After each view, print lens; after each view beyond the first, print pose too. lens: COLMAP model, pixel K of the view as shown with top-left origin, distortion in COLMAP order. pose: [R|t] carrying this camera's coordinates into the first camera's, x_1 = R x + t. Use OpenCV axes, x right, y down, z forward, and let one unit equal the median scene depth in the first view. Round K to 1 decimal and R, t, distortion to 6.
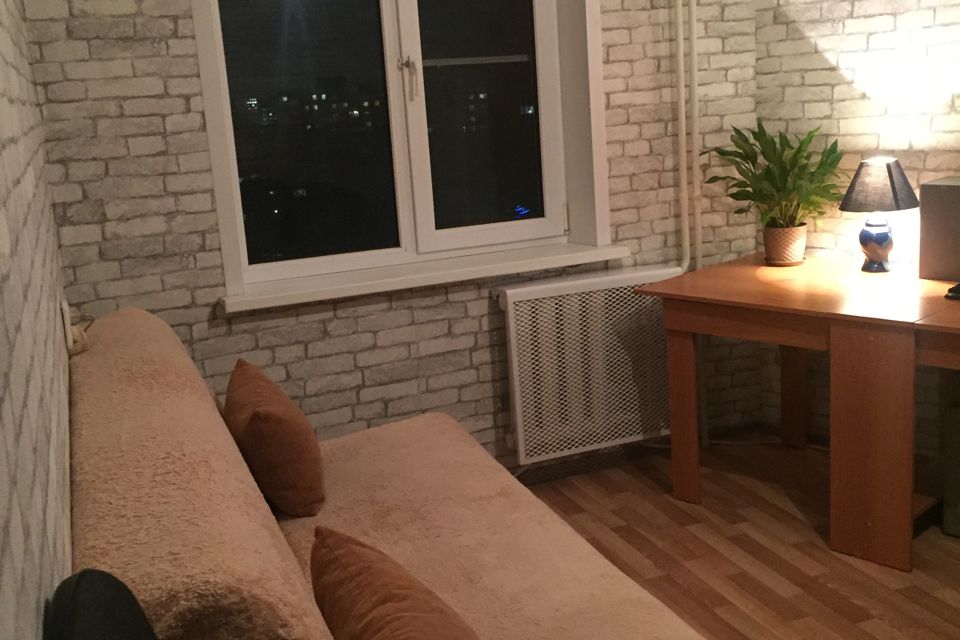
lens RADIAL K [[1094.0, 0, 485.5], [0, 1094.0, 328.1], [0, 0, 1]] dist [0.046394, 0.000000]
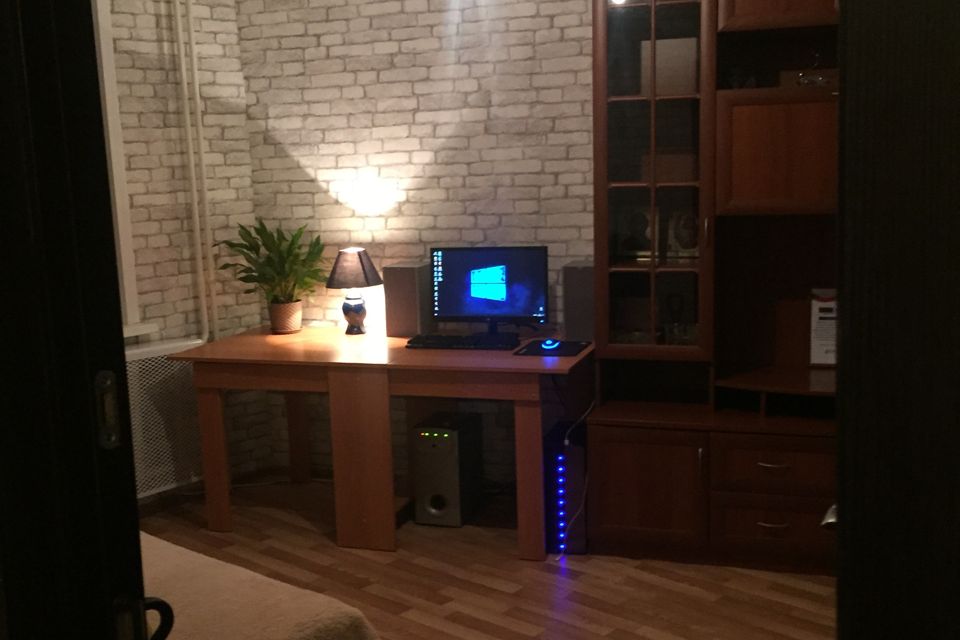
lens RADIAL K [[1094.0, 0, 483.5], [0, 1094.0, 319.5], [0, 0, 1]] dist [0.046394, 0.000000]
pose [[0.892293, -0.032422, 0.450292, -0.087493], [0.077835, 0.993530, -0.082699, 0.046737], [-0.444697, 0.108840, 0.889043, -0.207538]]
